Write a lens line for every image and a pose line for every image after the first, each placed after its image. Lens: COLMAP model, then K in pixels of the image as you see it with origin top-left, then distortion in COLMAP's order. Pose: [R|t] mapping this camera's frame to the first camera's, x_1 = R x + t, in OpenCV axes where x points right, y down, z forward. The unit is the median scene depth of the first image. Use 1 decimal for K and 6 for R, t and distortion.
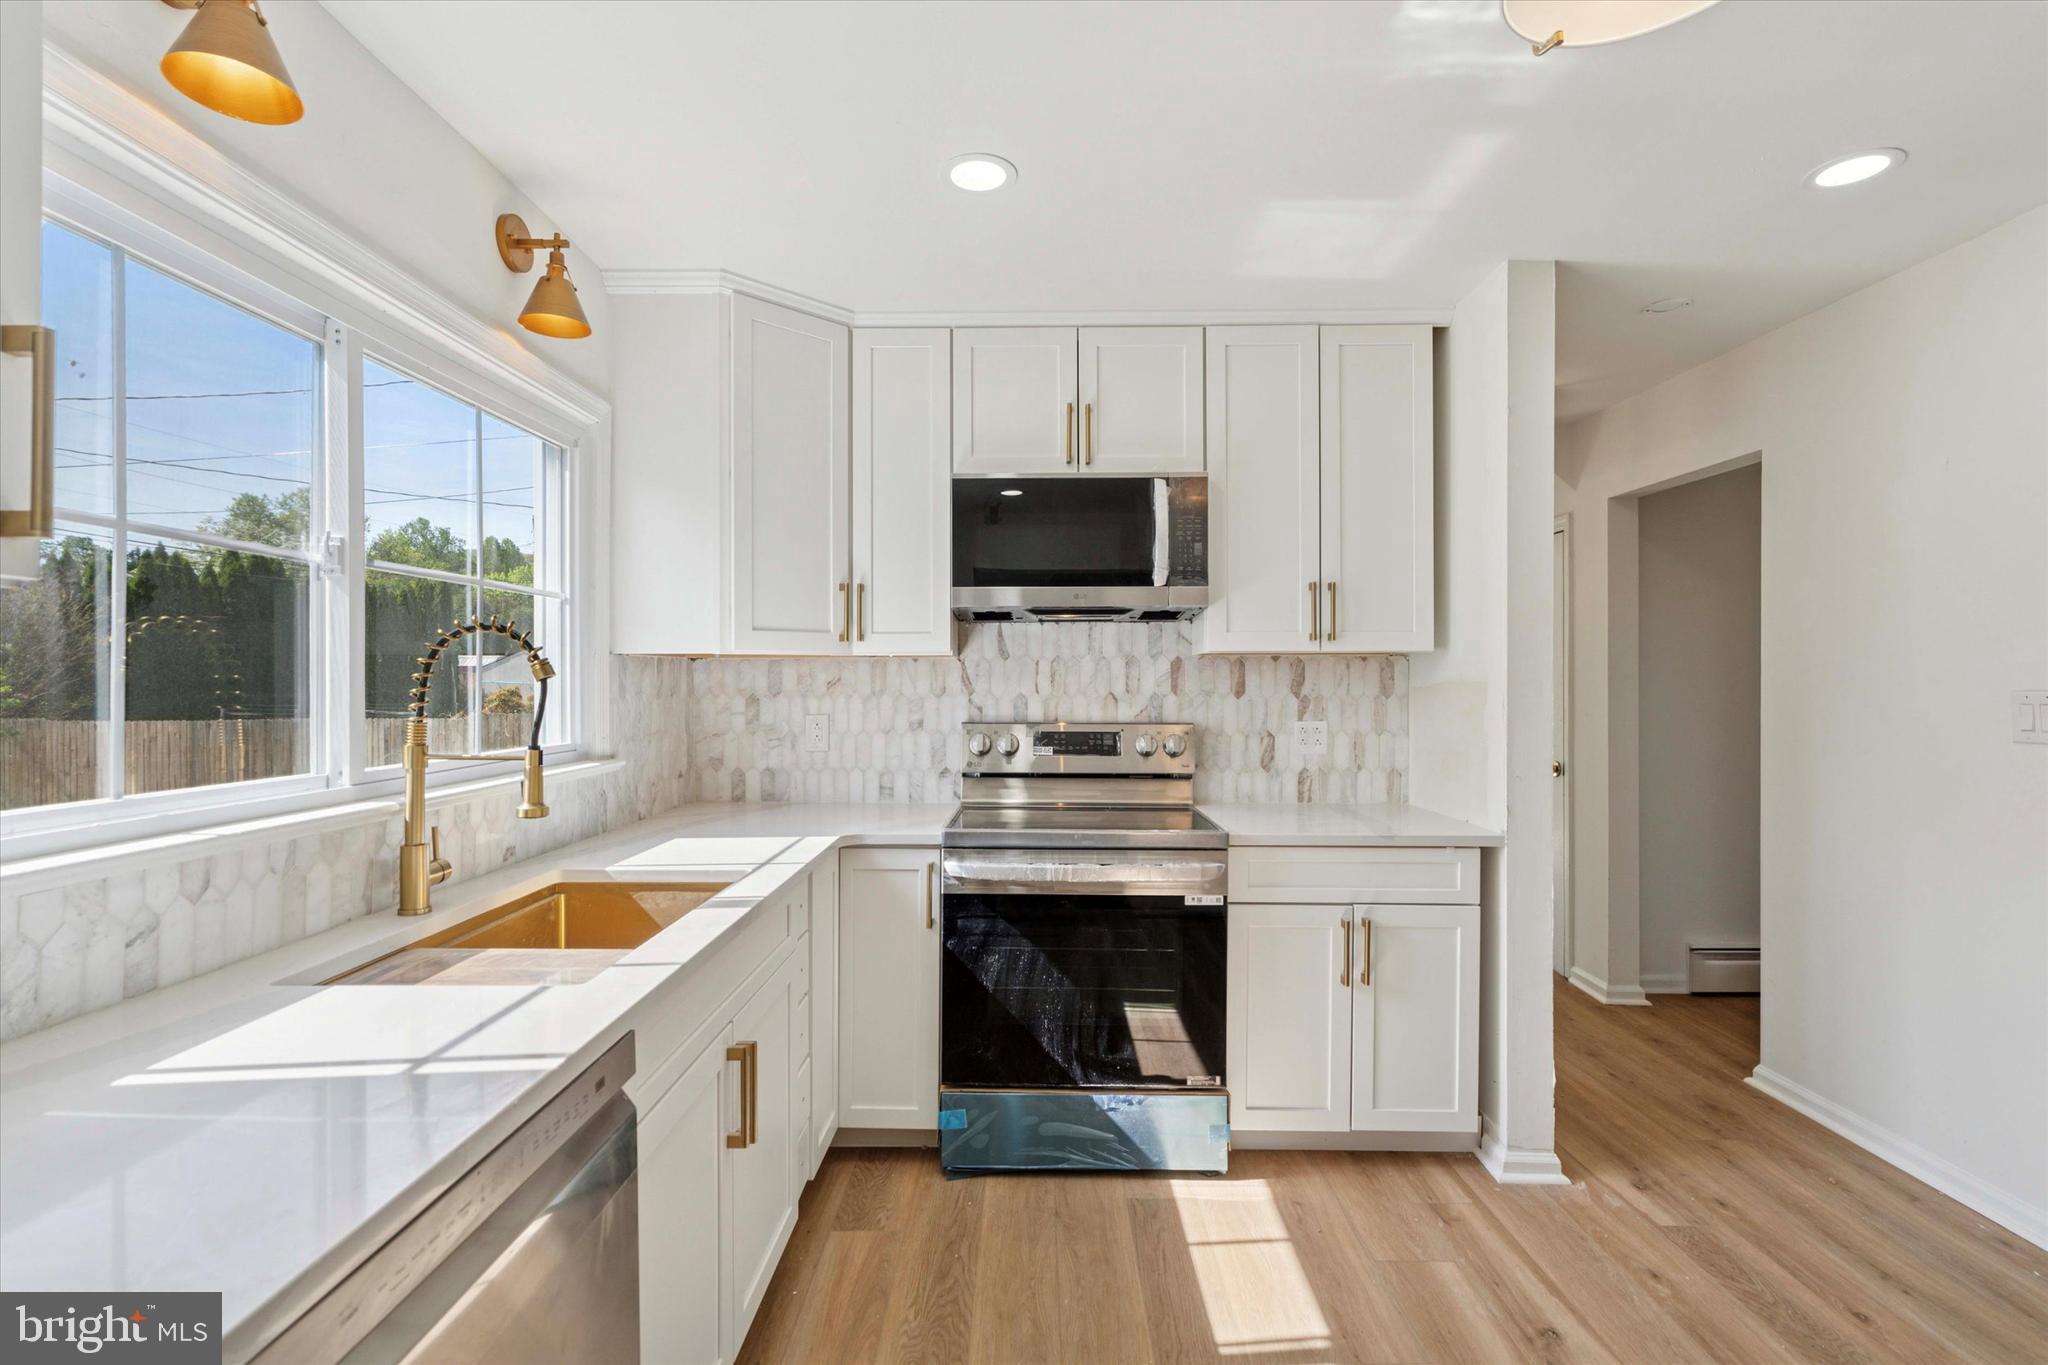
lens RADIAL K [[941.3, 0, 1021.4], [0, 941.3, 691.8], [0, 0, 1]] dist [0.002084, 0.000941]
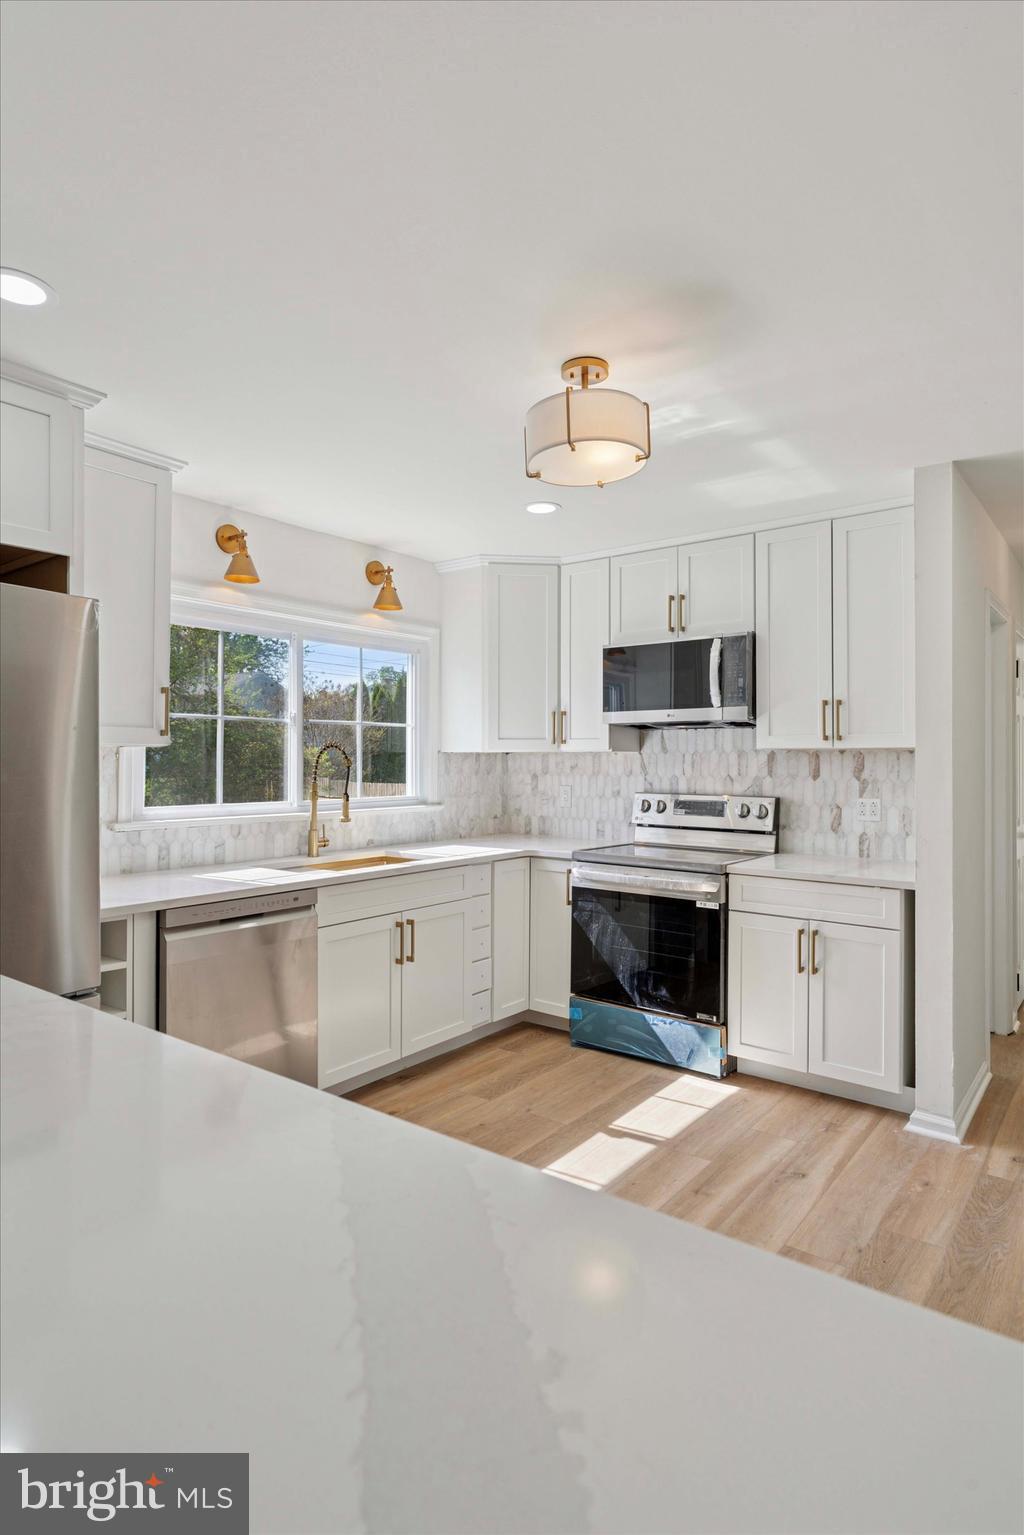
lens RADIAL K [[828.9, 0, 512.0], [0, 828.9, 767.5], [0, 0, 1]] dist [-0.002661, -0.000503]
pose [[0.801245, 0.007741, -0.598287, 0.725361], [-0.009649, 0.999953, 0.000017, -0.009340], [0.598259, 0.005760, 0.801282, -0.313002]]
